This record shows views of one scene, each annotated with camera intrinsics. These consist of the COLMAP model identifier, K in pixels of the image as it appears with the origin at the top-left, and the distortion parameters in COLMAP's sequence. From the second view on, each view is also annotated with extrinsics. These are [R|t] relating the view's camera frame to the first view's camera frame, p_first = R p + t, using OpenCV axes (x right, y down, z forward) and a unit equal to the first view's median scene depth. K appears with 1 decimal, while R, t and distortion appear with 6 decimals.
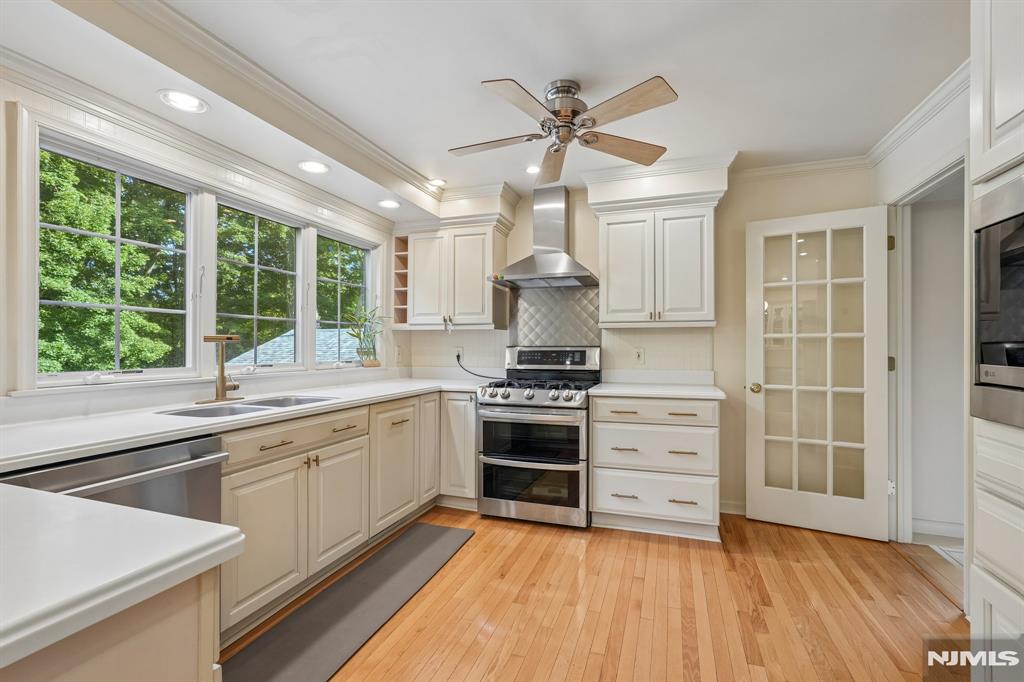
lens RADIAL K [[449.5, 0, 511.2], [0, 449.5, 344.1], [0, 0, 1]] dist [-0.014221, 0.000568]
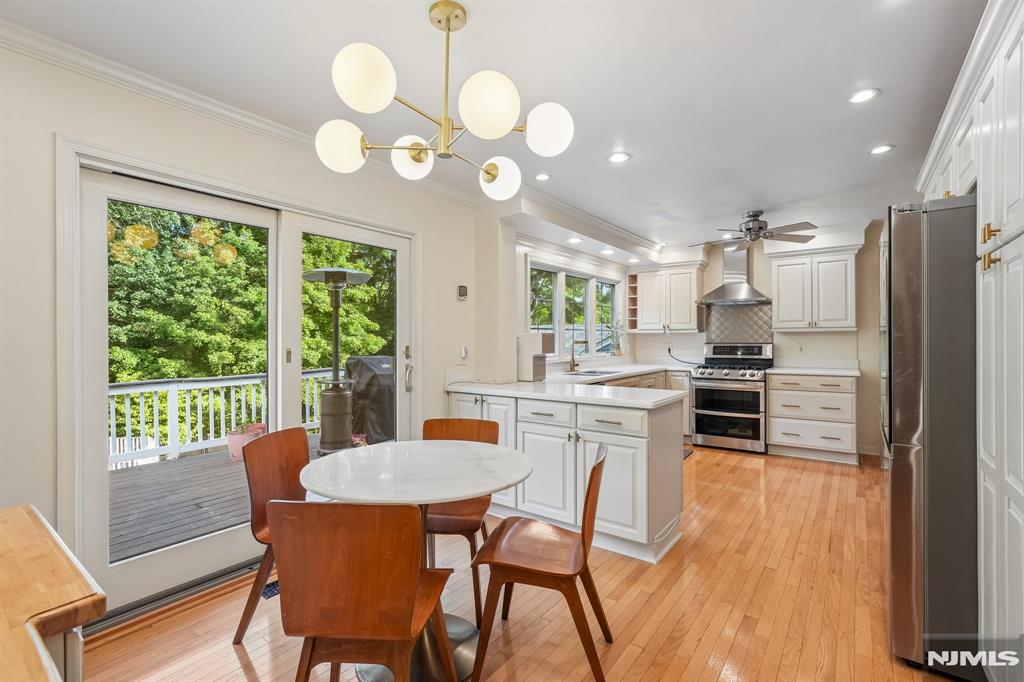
lens RADIAL K [[449.5, 0, 513.8], [0, 449.5, 339.5], [0, 0, 1]] dist [-0.014221, 0.000568]
pose [[0.951152, -0.005886, -0.308665, -0.183952], [0.008294, 0.999945, 0.006488, -0.026767], [0.308610, -0.008731, 0.951149, -0.780256]]
